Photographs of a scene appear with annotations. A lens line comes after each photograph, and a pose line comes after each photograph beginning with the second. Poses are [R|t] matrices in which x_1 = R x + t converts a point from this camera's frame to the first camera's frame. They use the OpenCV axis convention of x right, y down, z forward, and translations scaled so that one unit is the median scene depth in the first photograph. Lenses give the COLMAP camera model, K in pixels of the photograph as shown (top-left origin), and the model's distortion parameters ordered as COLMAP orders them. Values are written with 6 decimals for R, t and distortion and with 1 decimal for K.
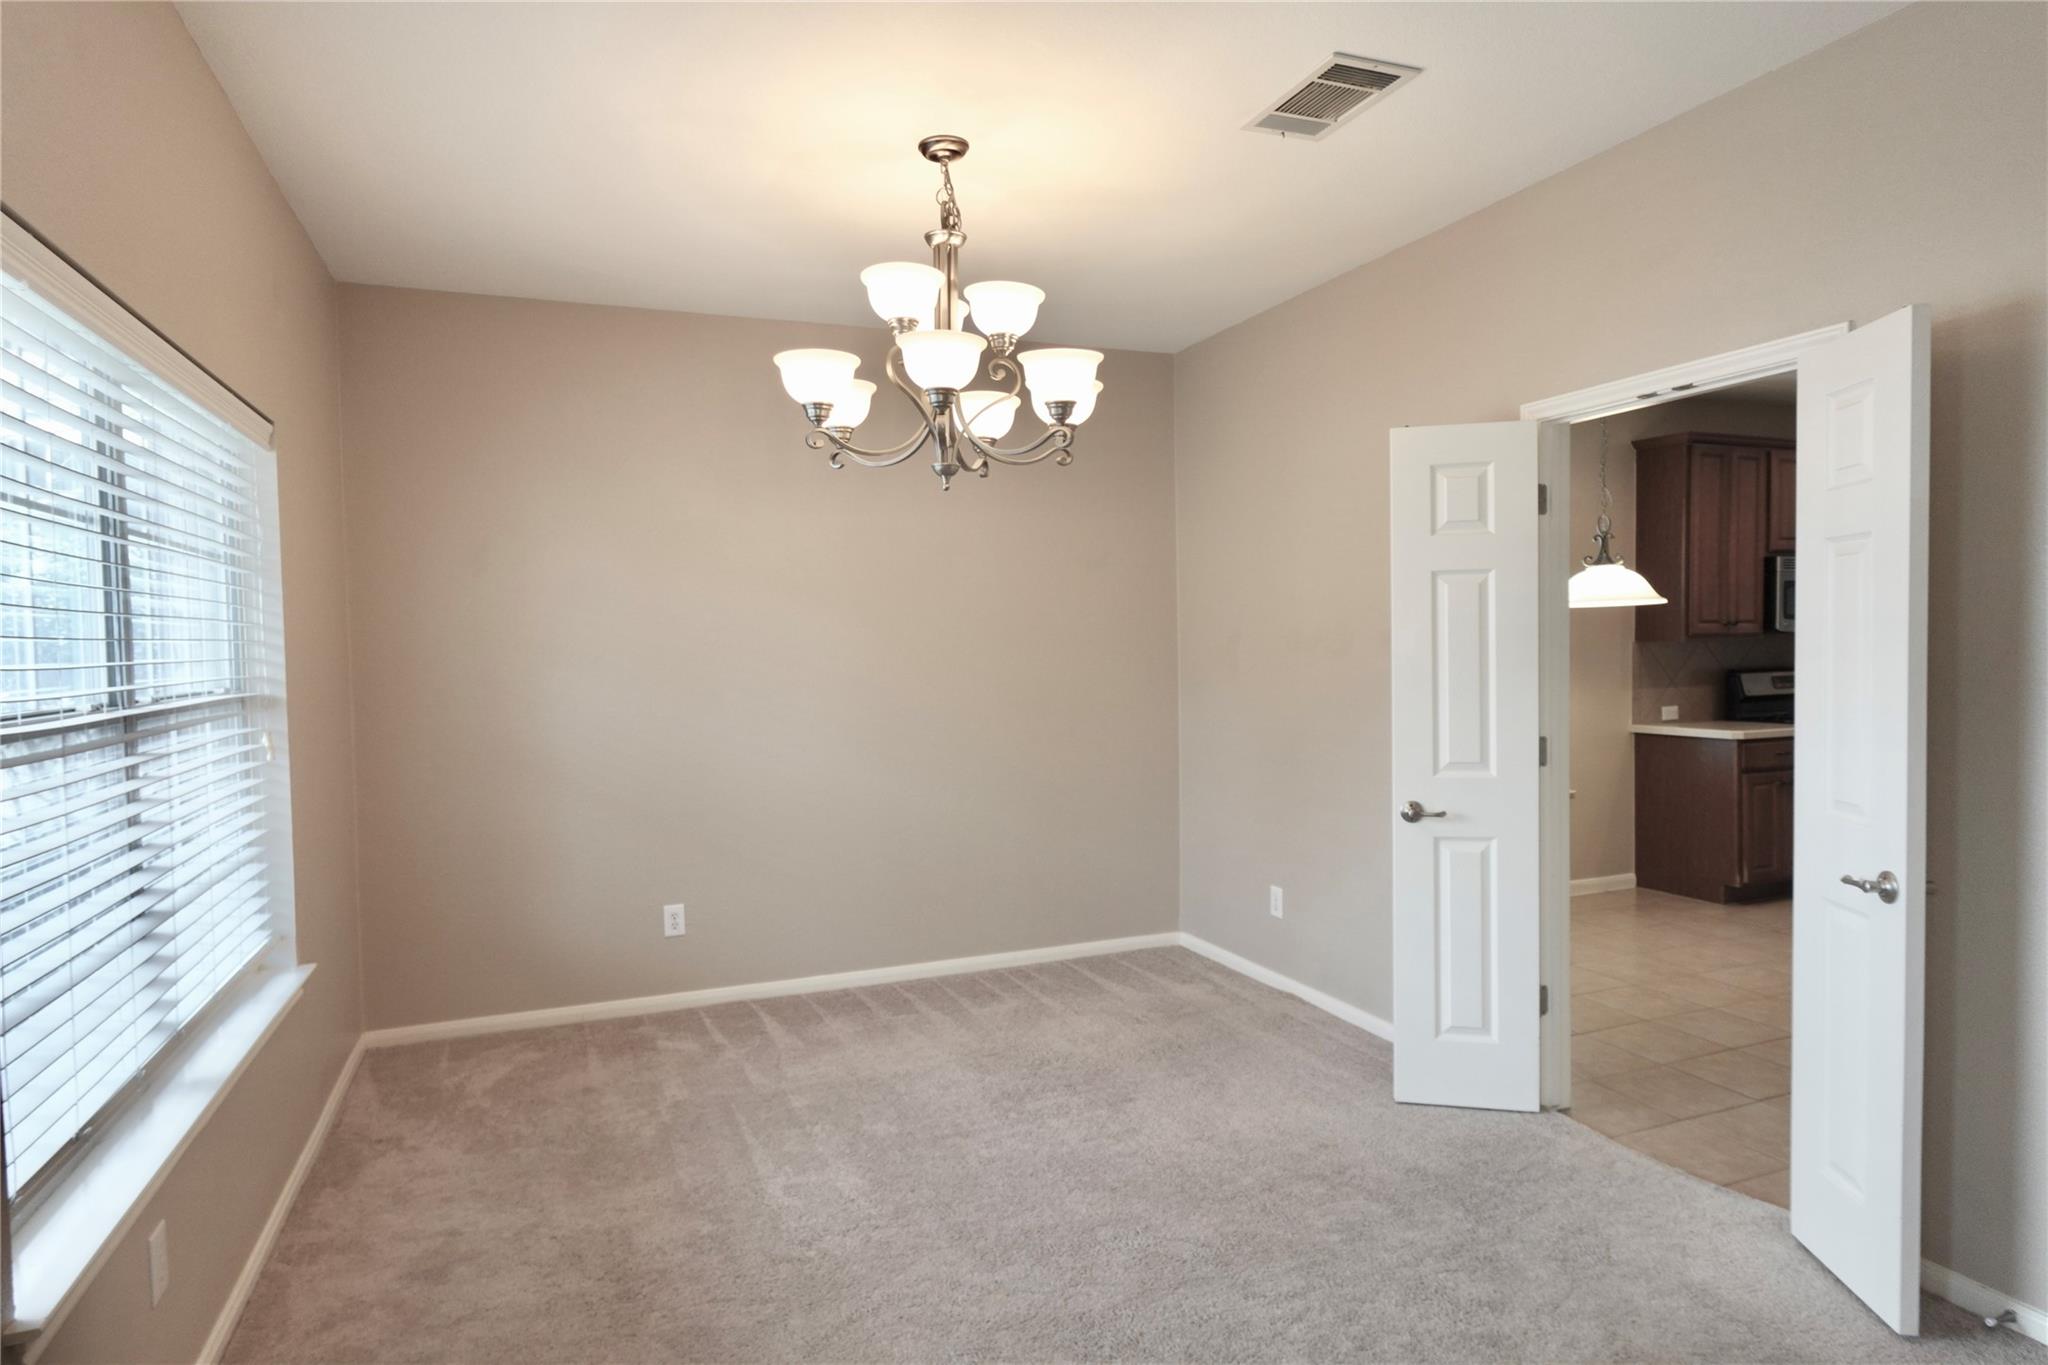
lens RADIAL K [[1169.1, 0, 1023.2], [0, 1169.1, 688.5], [0, 0, 1]] dist [-0.000994, 0.004562]
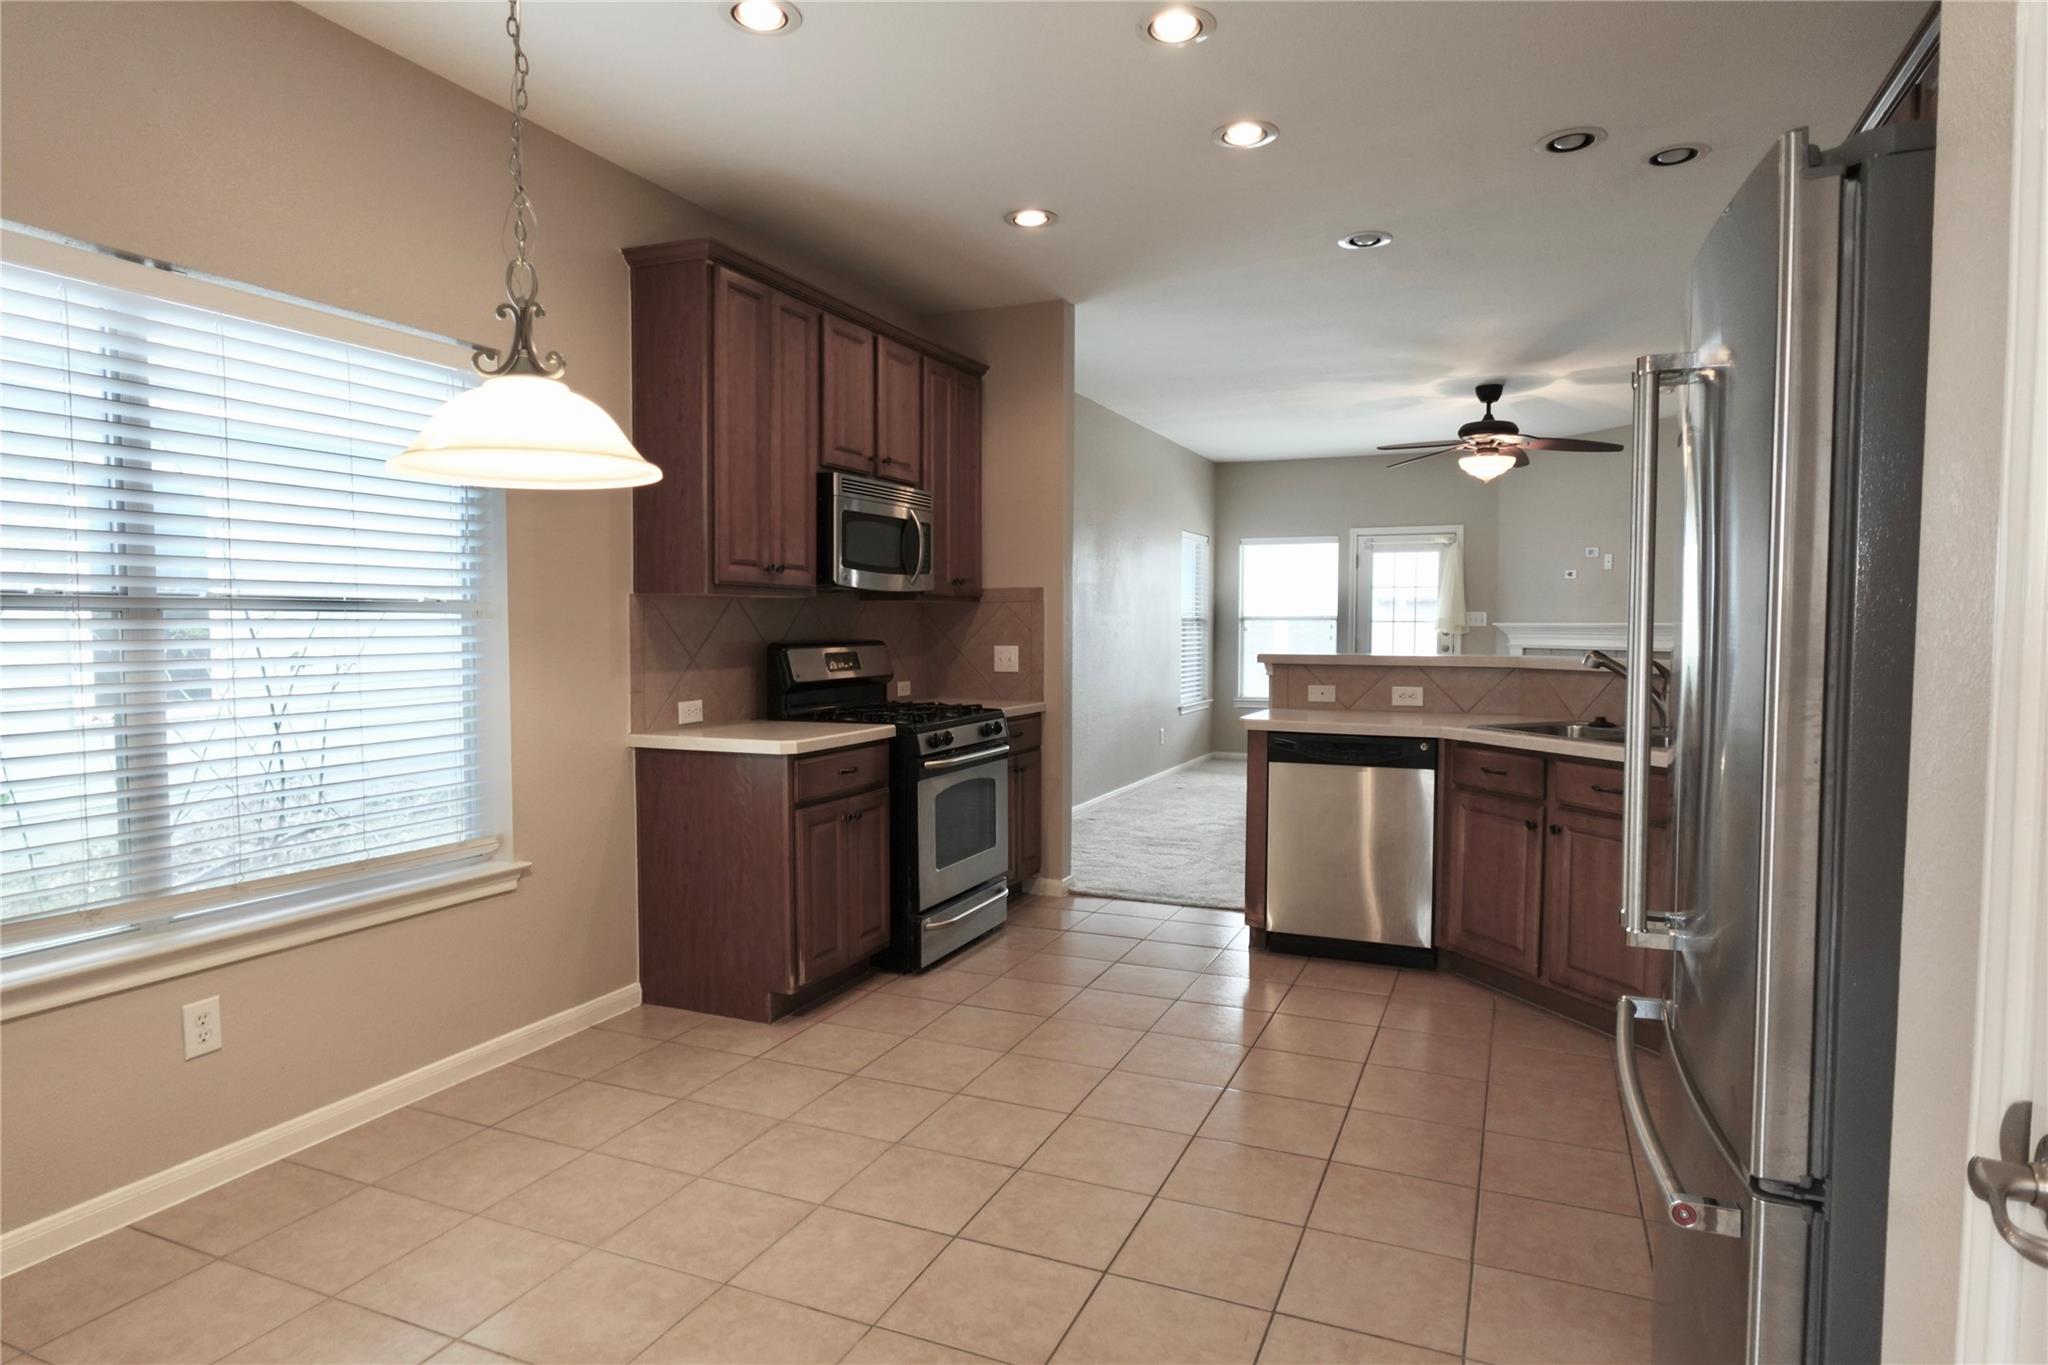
lens RADIAL K [[1169.1, 0, 1025.5], [0, 1169.1, 681.8], [0, 0, 1]] dist [-0.000994, 0.004562]
pose [[0.720023, -0.013853, 0.693812, 0.261905], [0.011202, 0.999902, 0.008340, 0.001895], [-0.693859, 0.001767, 0.720108, 0.448604]]
